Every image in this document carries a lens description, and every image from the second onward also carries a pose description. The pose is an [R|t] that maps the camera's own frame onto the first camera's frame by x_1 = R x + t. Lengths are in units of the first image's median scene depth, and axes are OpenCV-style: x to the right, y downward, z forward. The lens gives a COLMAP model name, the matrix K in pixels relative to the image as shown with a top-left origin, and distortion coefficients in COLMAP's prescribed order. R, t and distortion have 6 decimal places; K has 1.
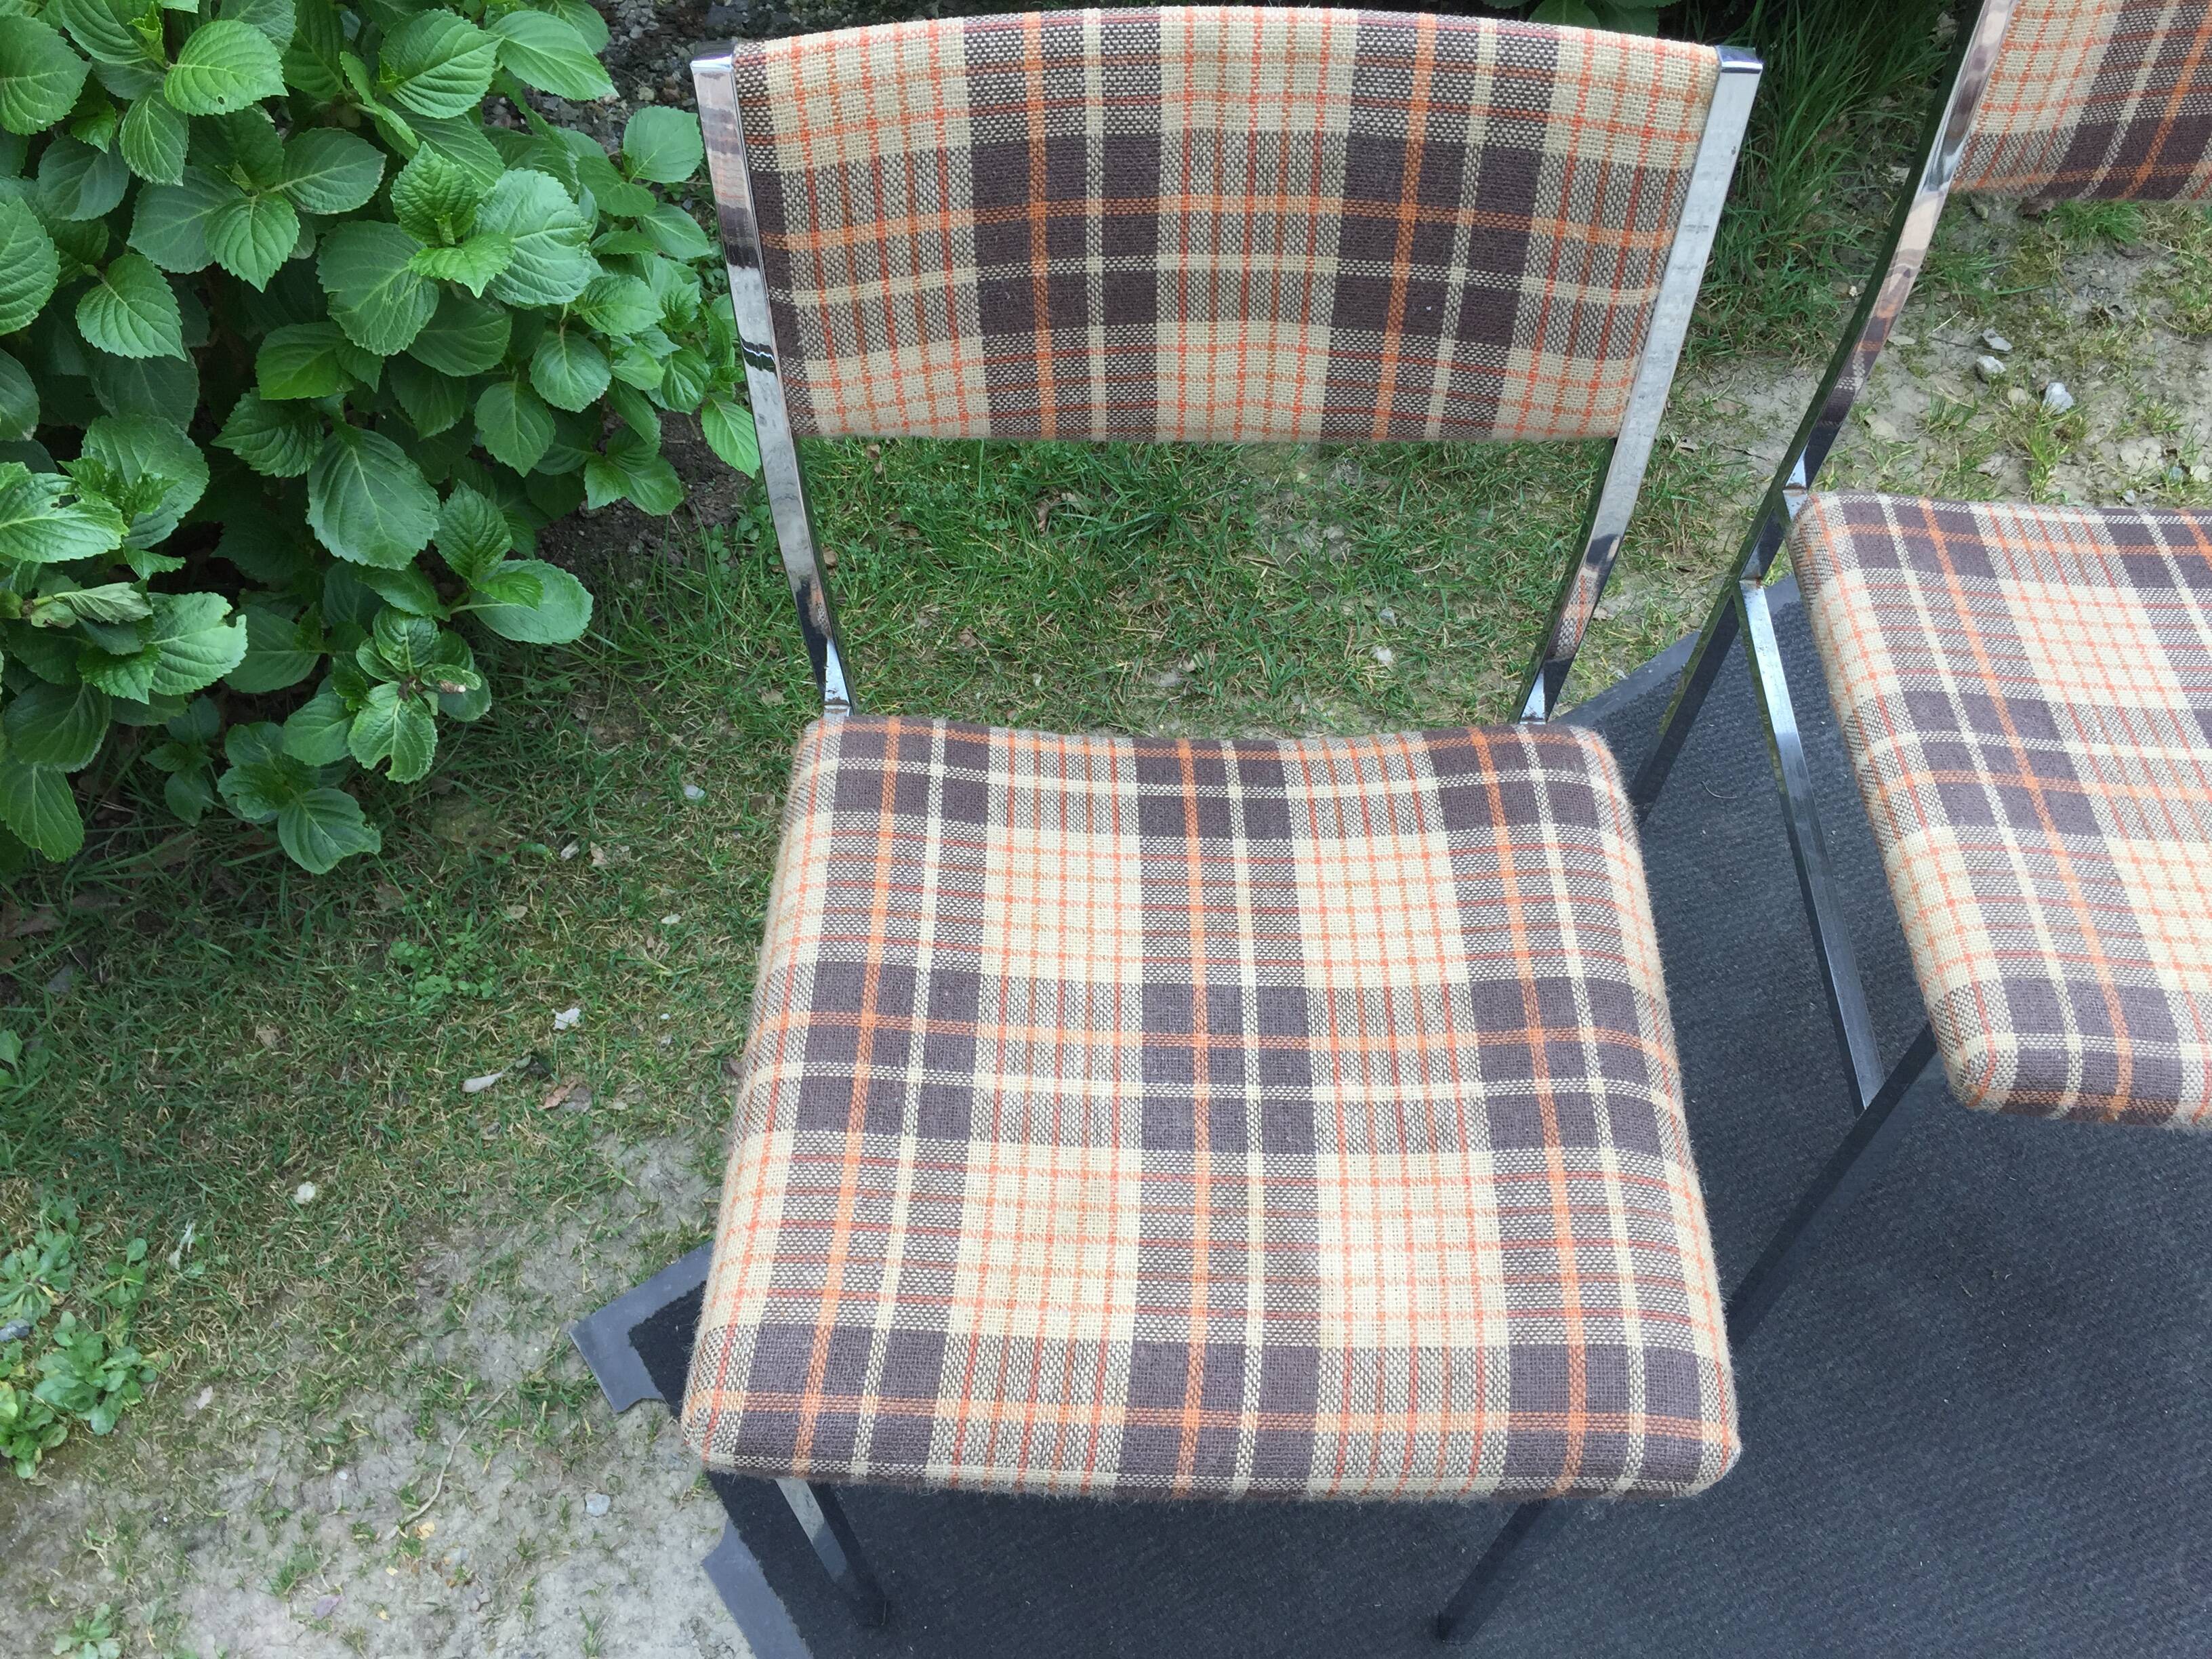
lens RADIAL K [[1883.4, 0, 1112.3], [0, 1883.4, 821.3], [0, 0, 1]] dist [0.100716, -0.133021]
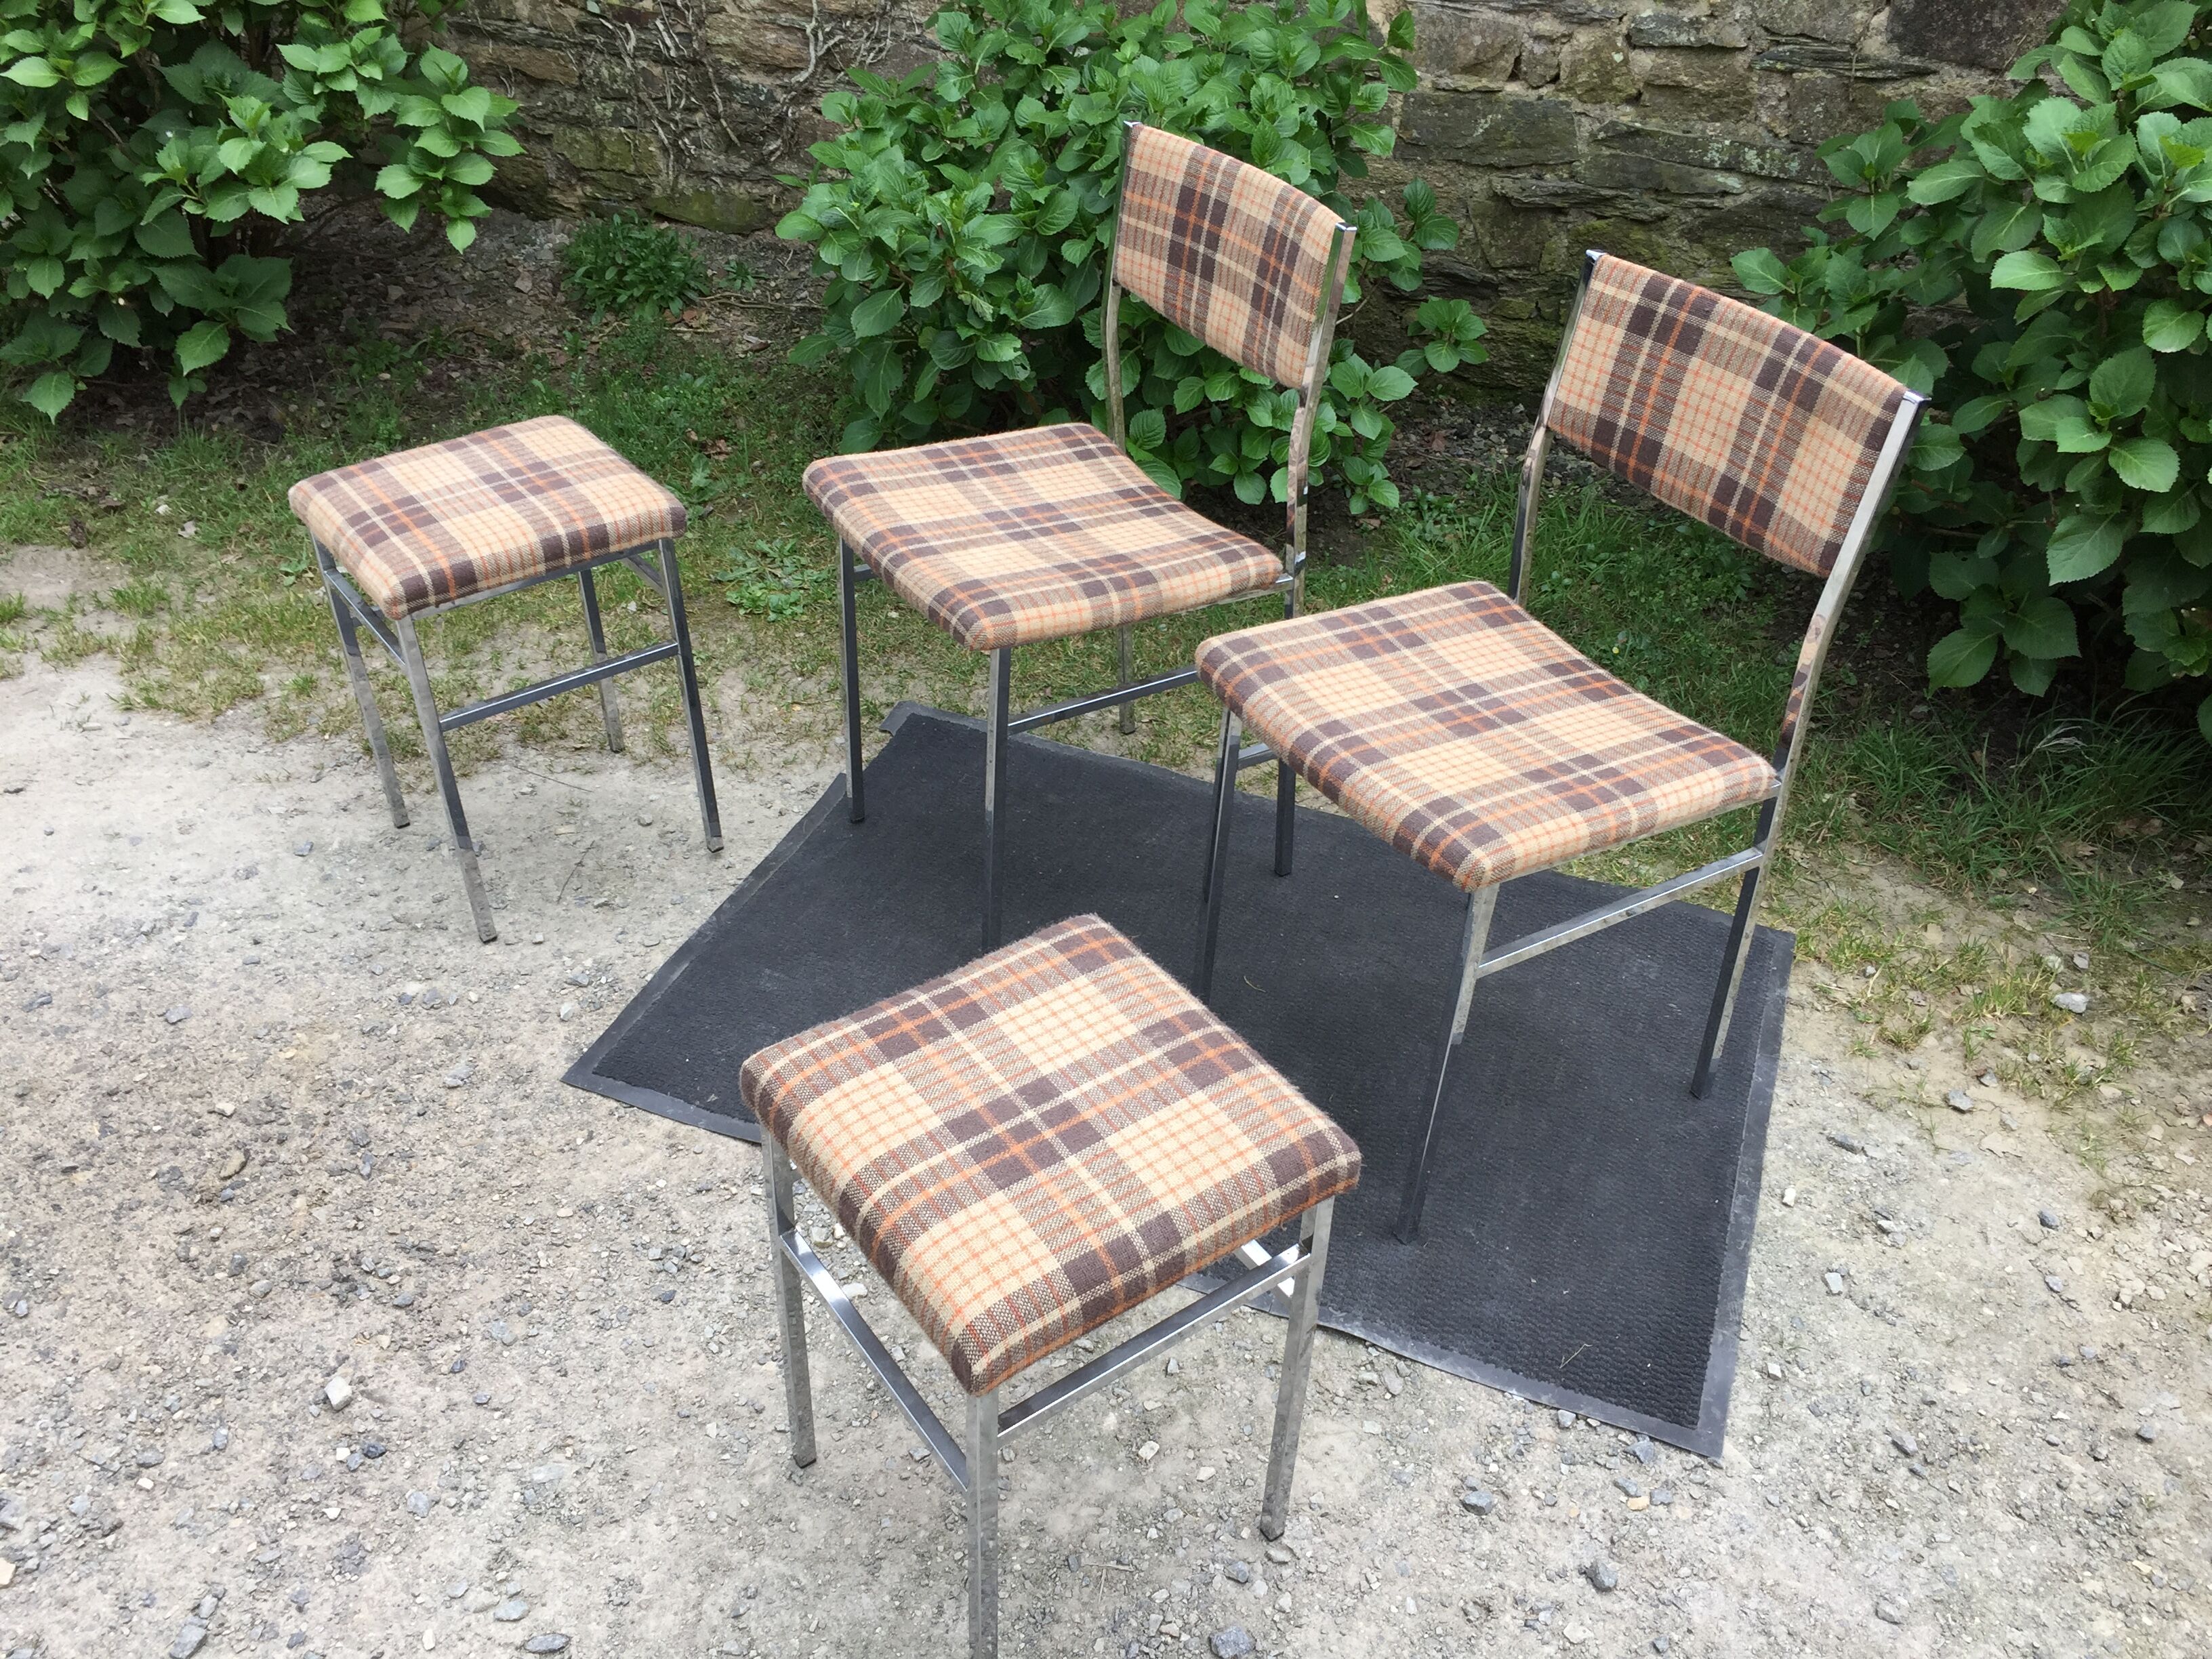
lens RADIAL K [[1873.9, 0, 1112.4], [0, 1873.9, 828.8], [0, 0, 1]] dist [0.101091, -0.138037]
pose [[0.541222, 0.506660, -0.671100, 1.775462], [-0.718480, 0.693288, -0.056021, 0.425140], [0.436882, 0.512492, 0.739247, -0.492725]]
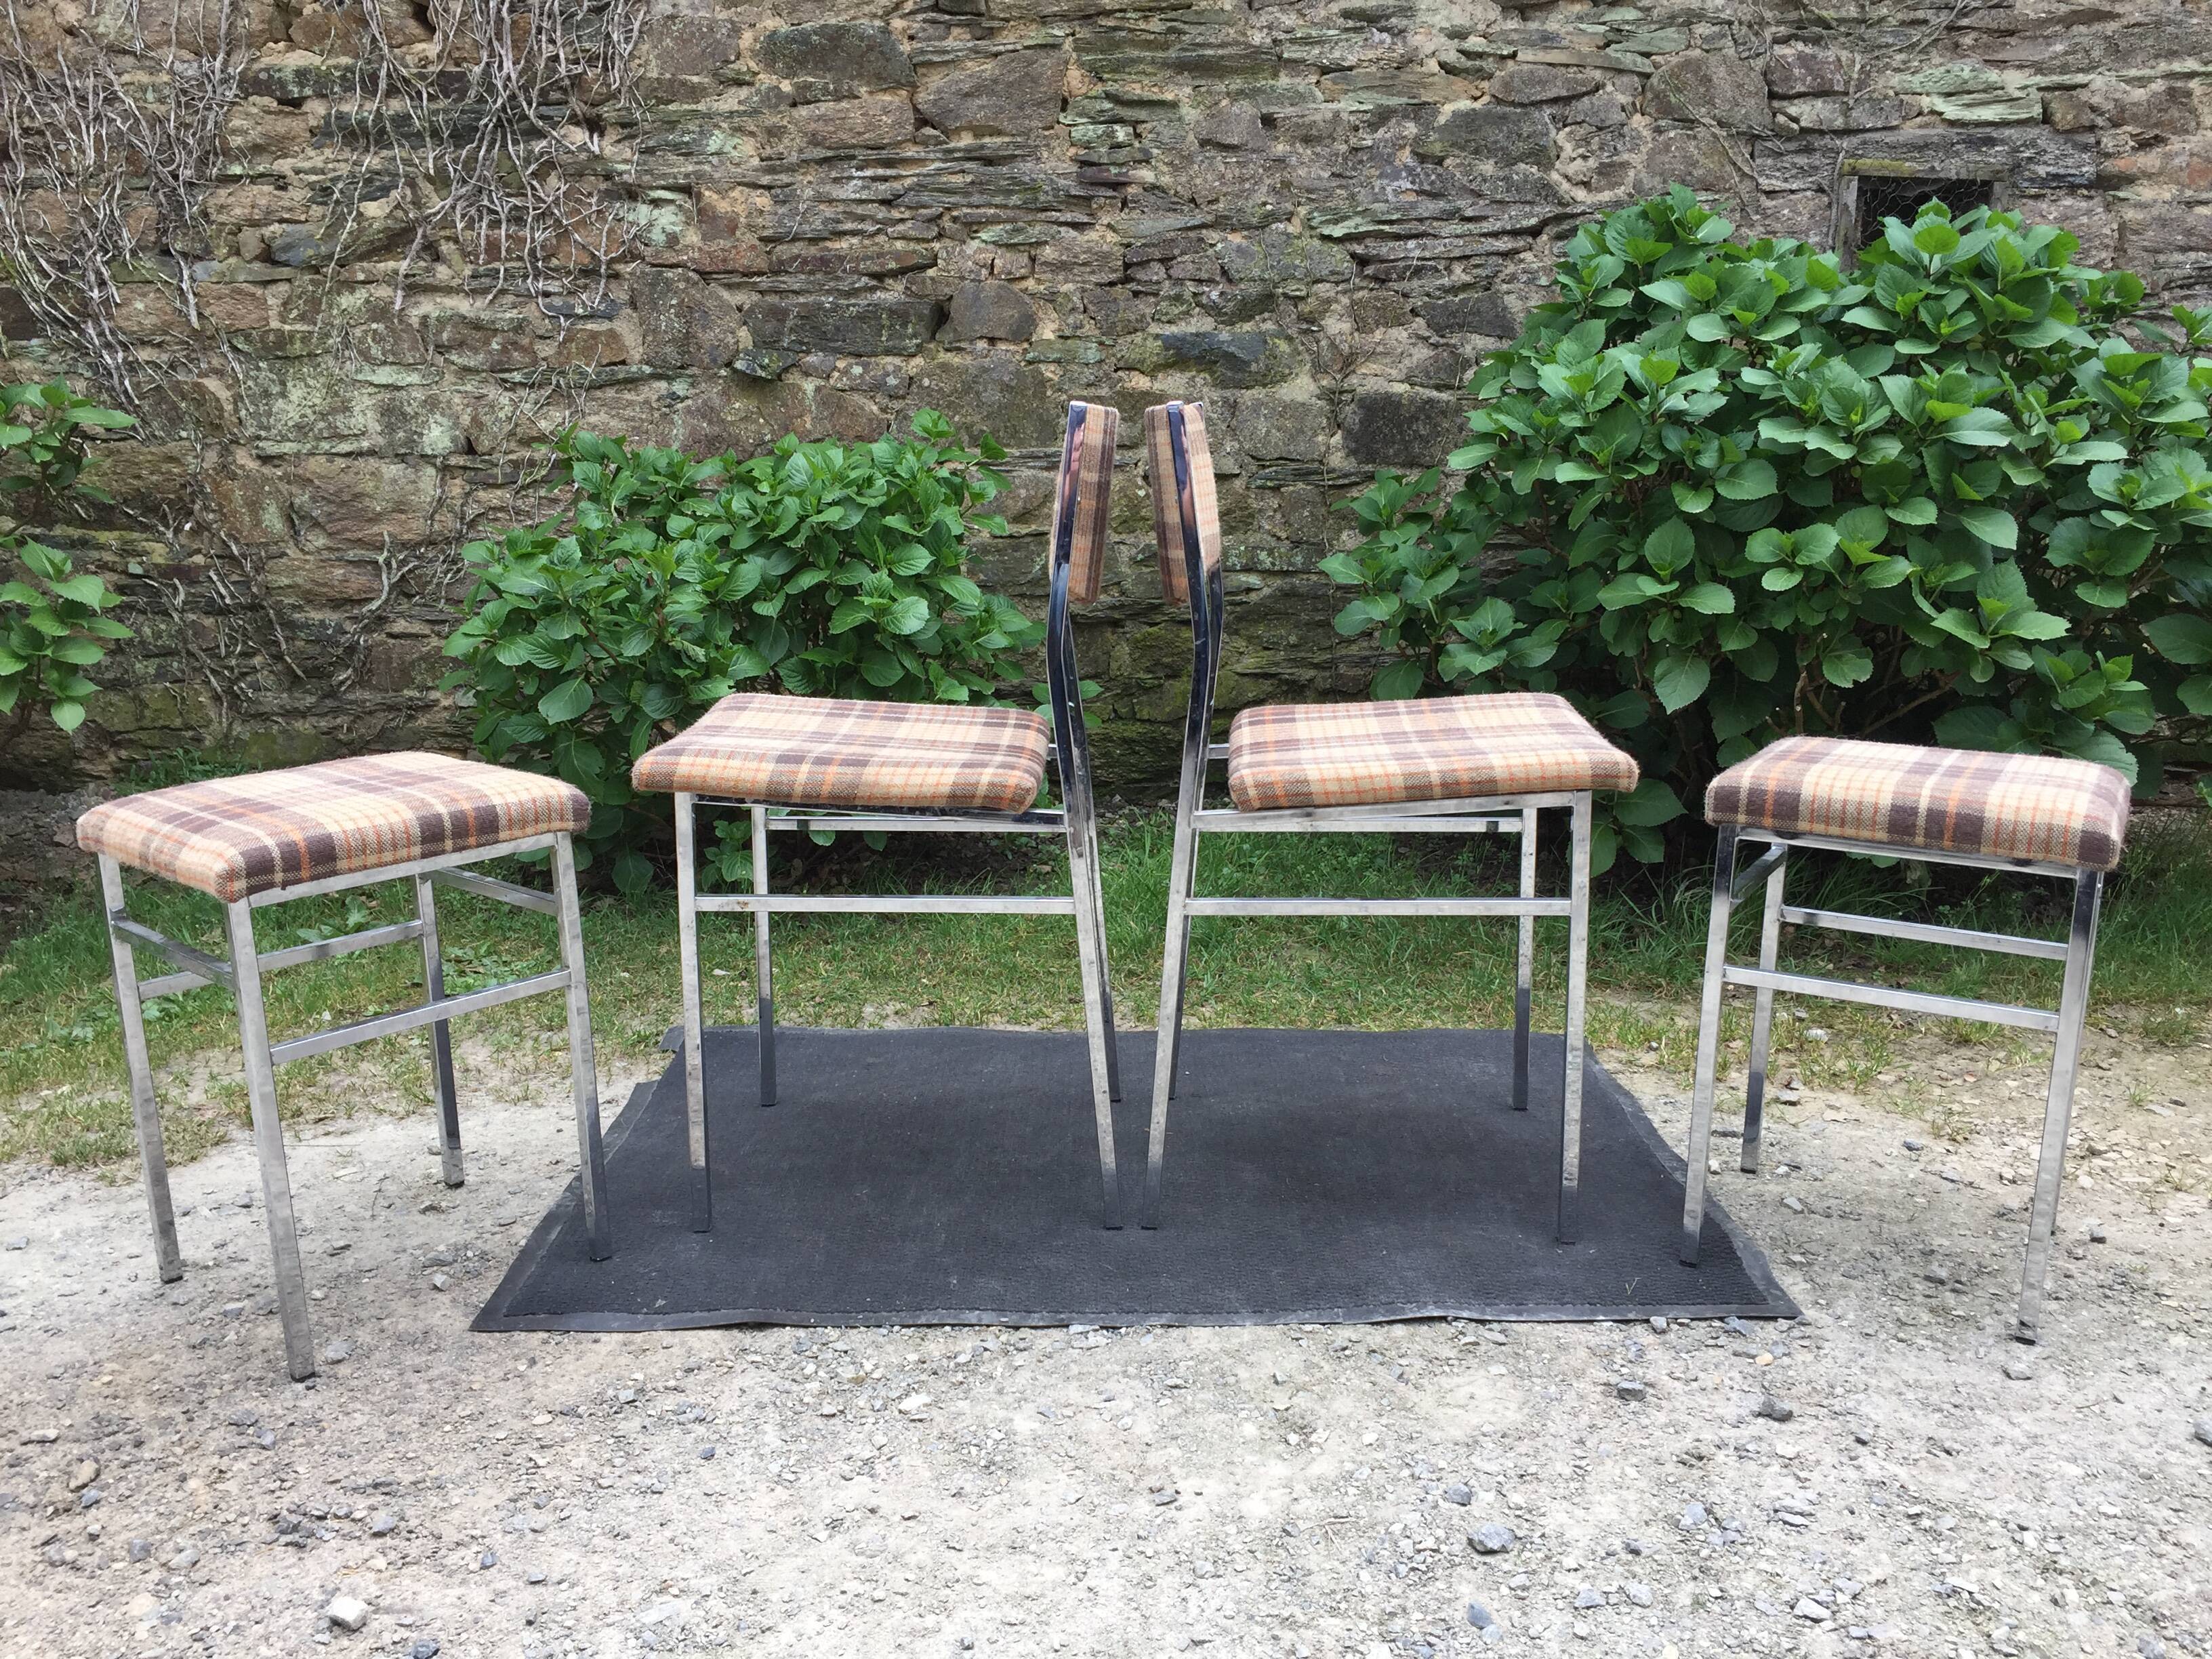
lens RADIAL K [[1869.5, 0, 1112.6], [0, 1869.5, 839.4], [0, 0, 1]] dist [0.095883, -0.129813]
pose [[0.811939, 0.121841, -0.570885, 1.628527], [-0.480501, 0.694831, -0.535097, 1.307172], [0.331472, 0.708777, 0.622706, -0.297762]]
